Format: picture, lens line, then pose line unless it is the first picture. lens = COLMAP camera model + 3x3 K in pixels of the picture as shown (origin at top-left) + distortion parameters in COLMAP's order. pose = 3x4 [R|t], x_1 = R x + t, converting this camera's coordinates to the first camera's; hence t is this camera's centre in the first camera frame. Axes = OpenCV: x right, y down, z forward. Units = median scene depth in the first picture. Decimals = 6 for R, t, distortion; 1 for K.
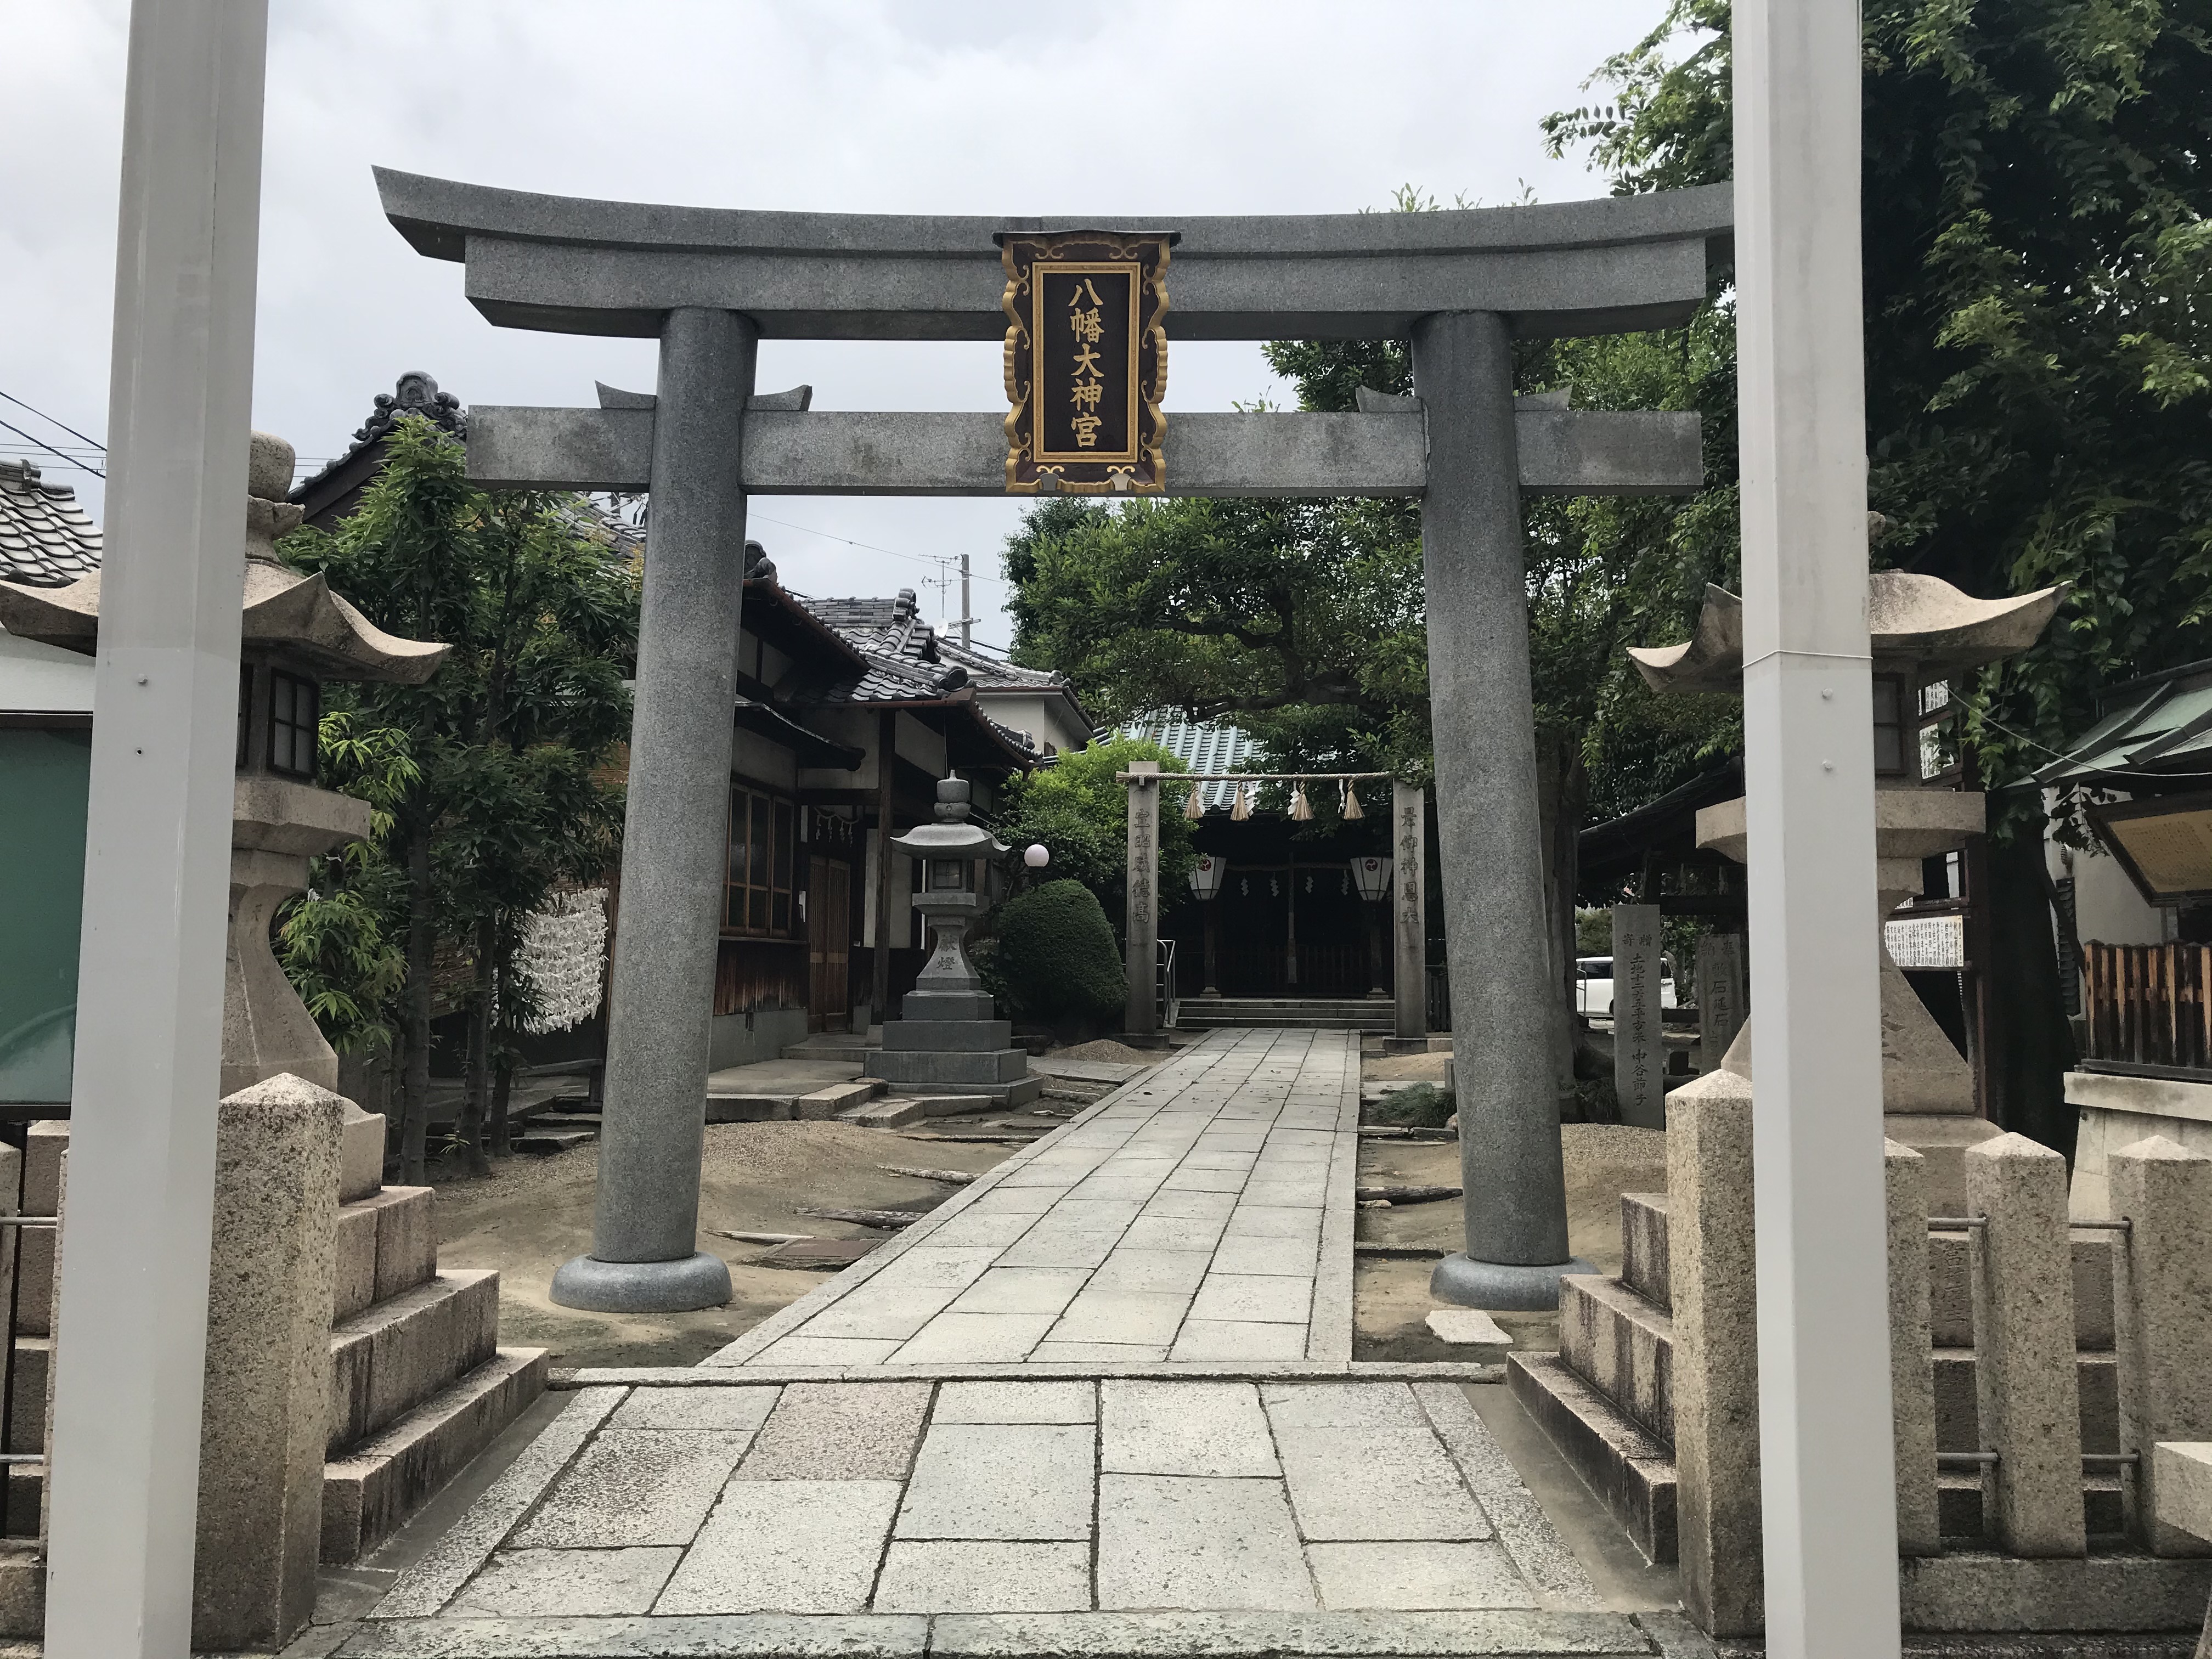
lens RADIAL K [[1912.4, 0, 1106.0], [0, 1912.4, 829.5], [0, 0, 1]] dist [0.125779, -0.098620]
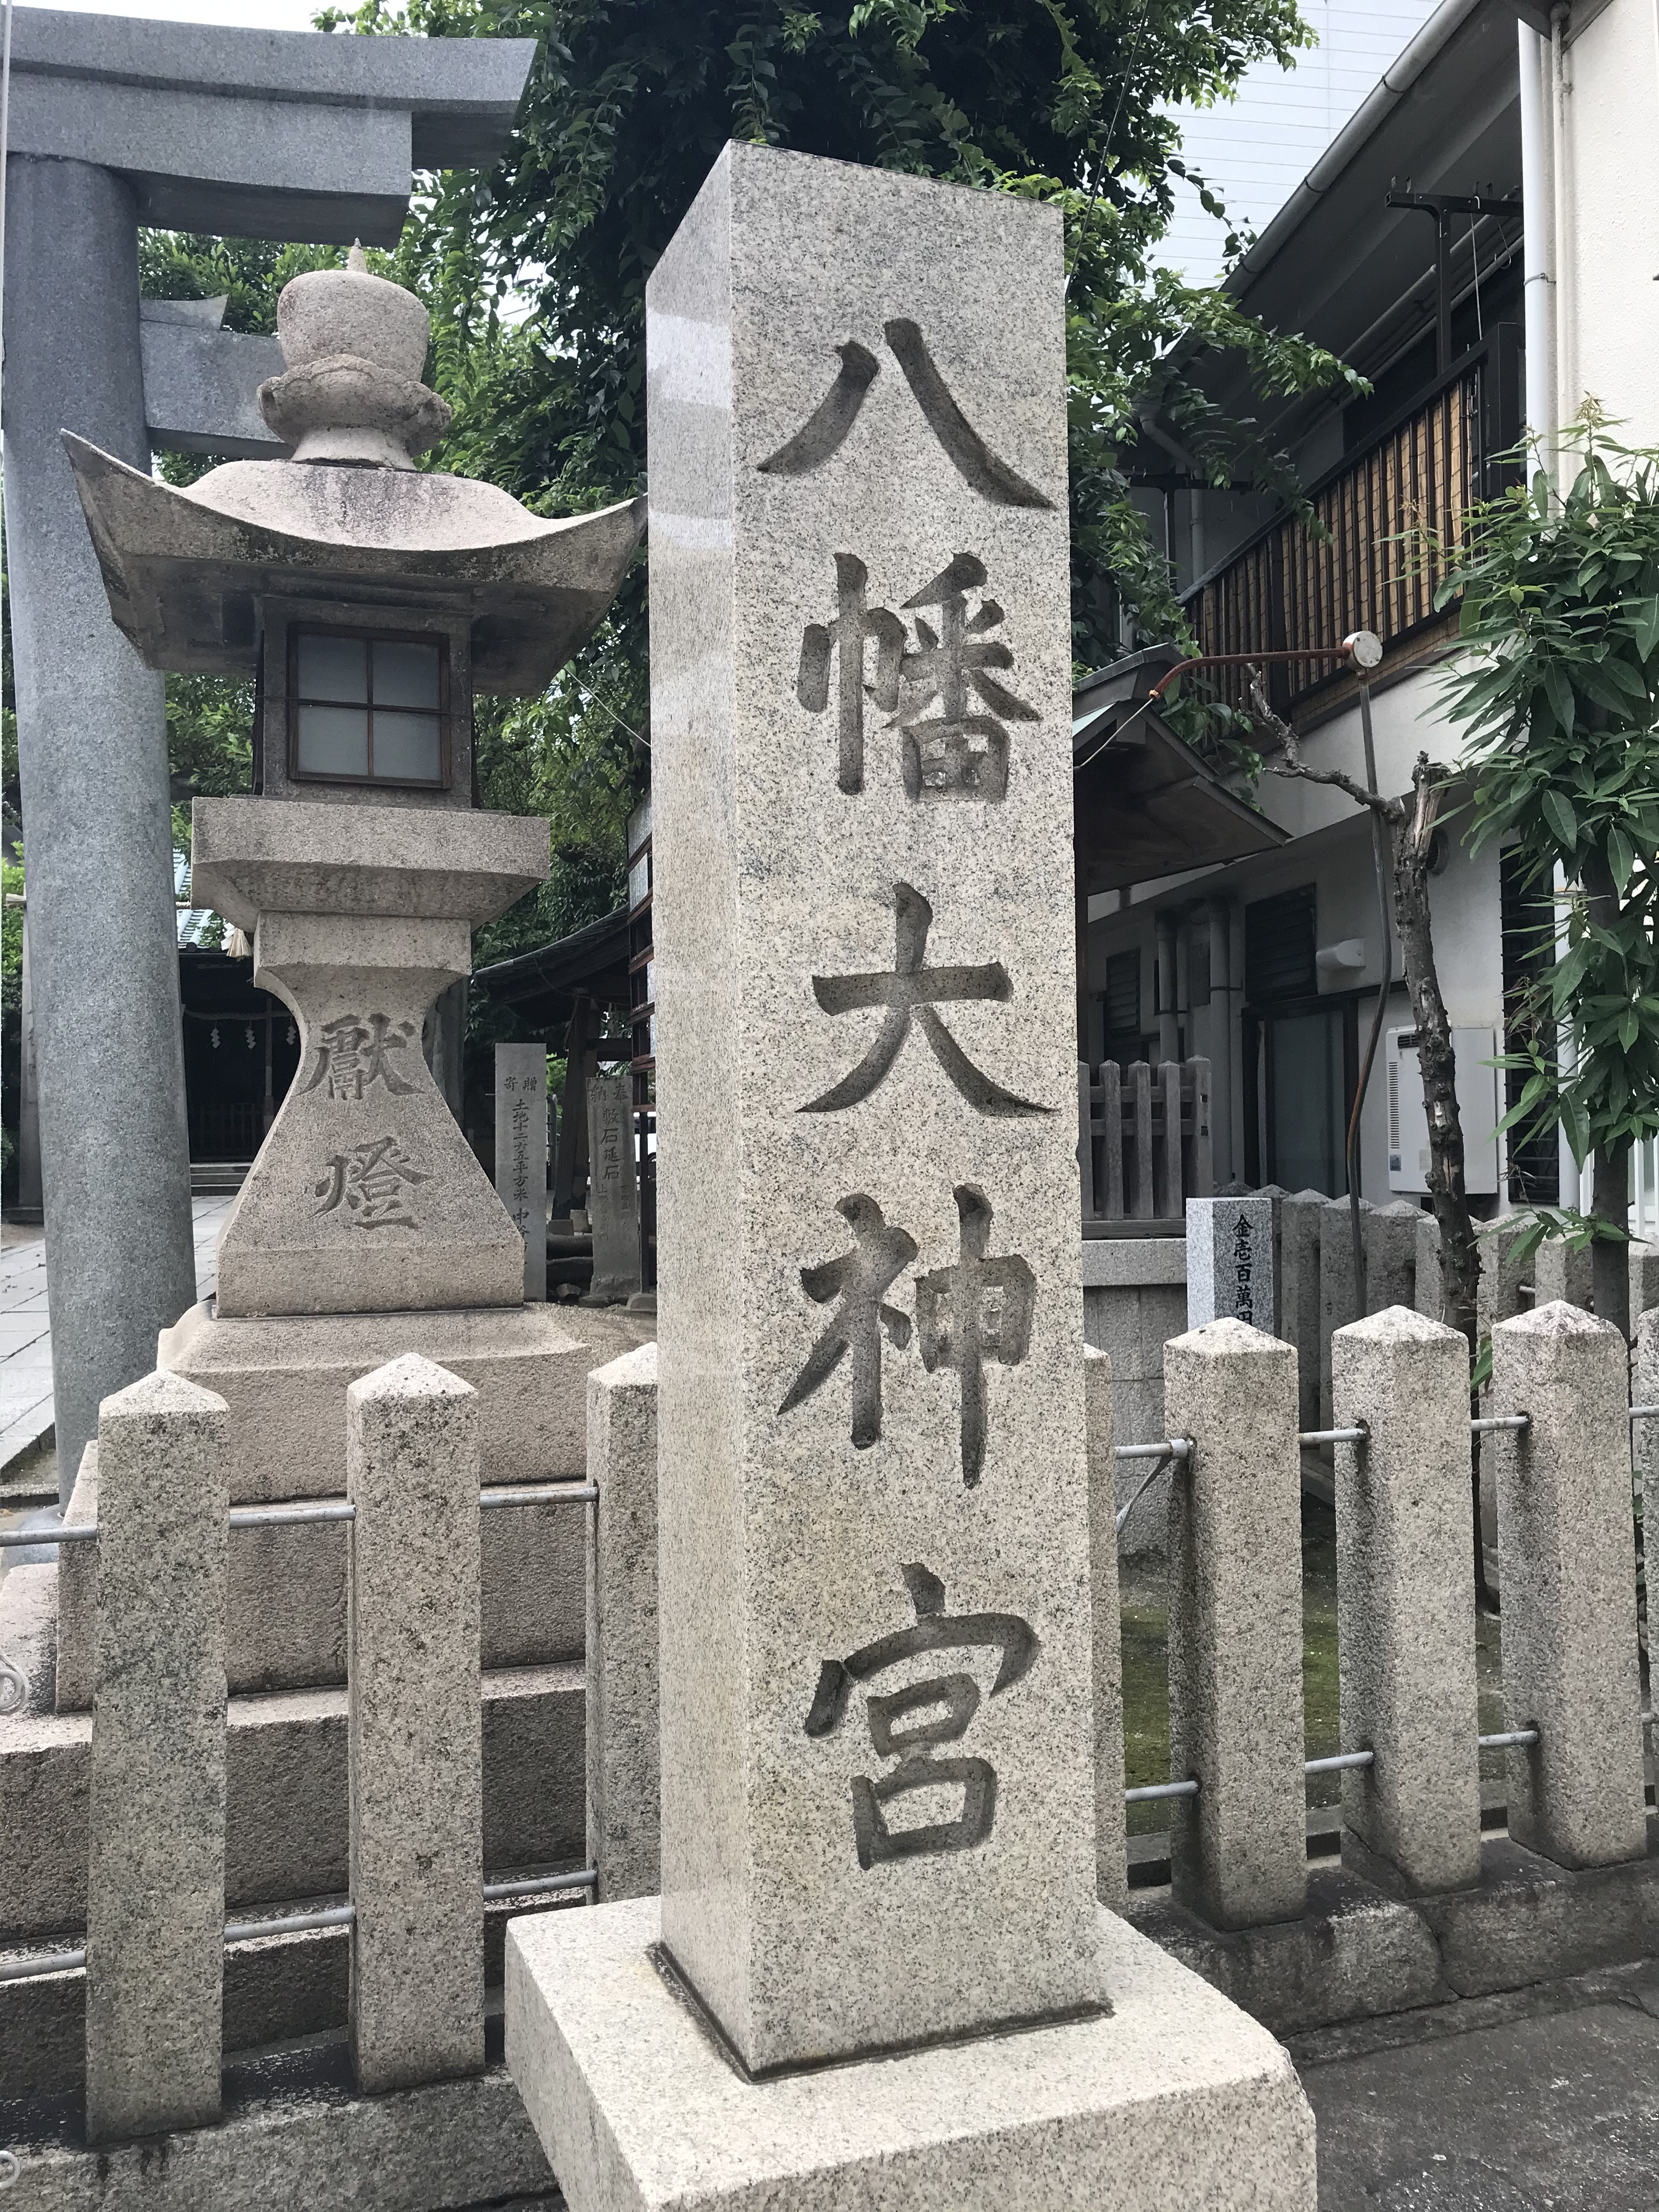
lens RADIAL K [[1794.0, 0, 829.5], [0, 1794.0, 1106.0], [0, 0, 1]] dist [0.050133, 0.007124]
pose [[0.956682, -0.007101, 0.291047, 0.253926], [-0.009651, 0.998380, 0.056082, 0.029950], [-0.290973, -0.056461, 0.955064, 0.272424]]
